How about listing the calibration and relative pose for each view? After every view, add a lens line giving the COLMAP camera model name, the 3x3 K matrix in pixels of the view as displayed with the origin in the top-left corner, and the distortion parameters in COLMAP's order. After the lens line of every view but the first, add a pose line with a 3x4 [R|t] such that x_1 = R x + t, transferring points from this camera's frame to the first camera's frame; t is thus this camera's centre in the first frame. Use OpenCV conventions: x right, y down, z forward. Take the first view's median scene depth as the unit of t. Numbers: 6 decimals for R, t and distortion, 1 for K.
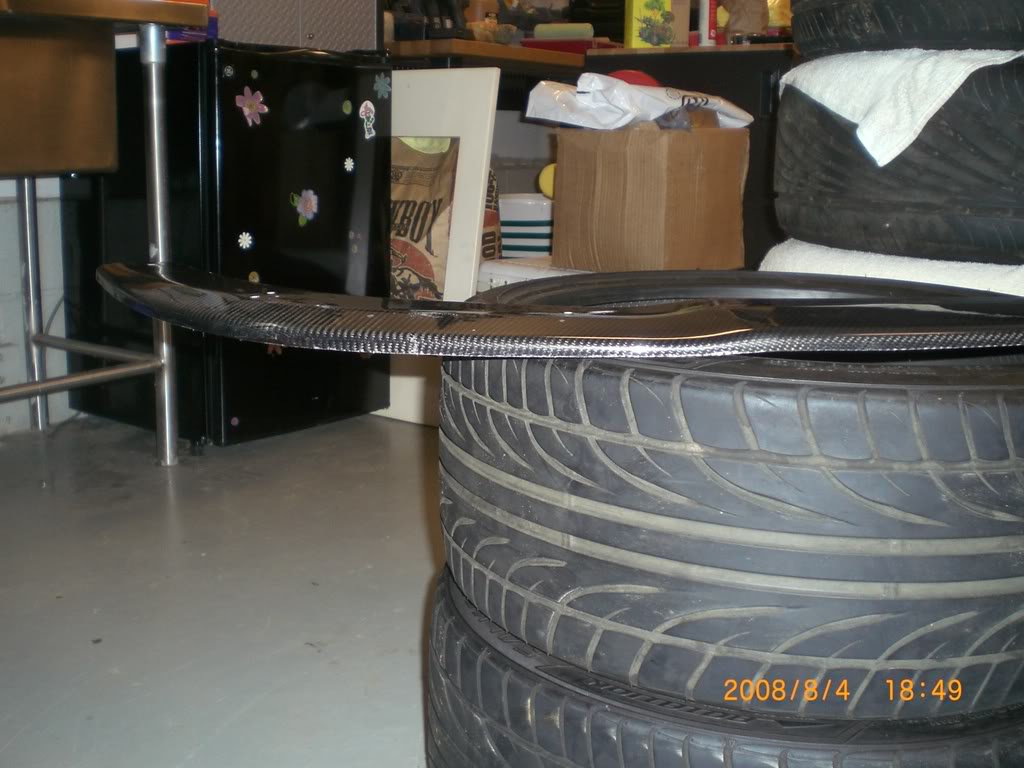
lens RADIAL K [[1160.5, 0, 478.8], [0, 1160.5, 384.1], [0, 0, 1]] dist [-0.096290, -0.159474]
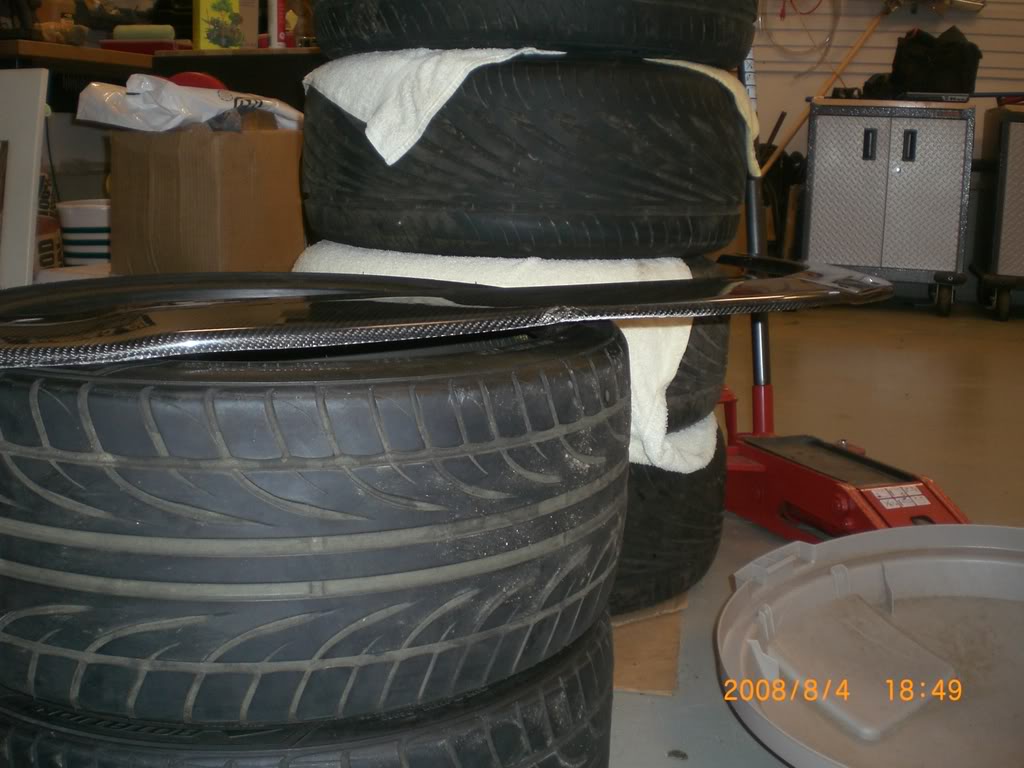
lens RADIAL K [[1160.5, 0, 478.8], [0, 1160.5, 384.1], [0, 0, 1]] dist [-0.096290, -0.159474]
pose [[0.945878, -0.050593, 0.320553, 0.168089], [0.051679, 0.998651, 0.005126, 0.004898], [-0.320380, 0.011717, 0.947217, -0.000087]]
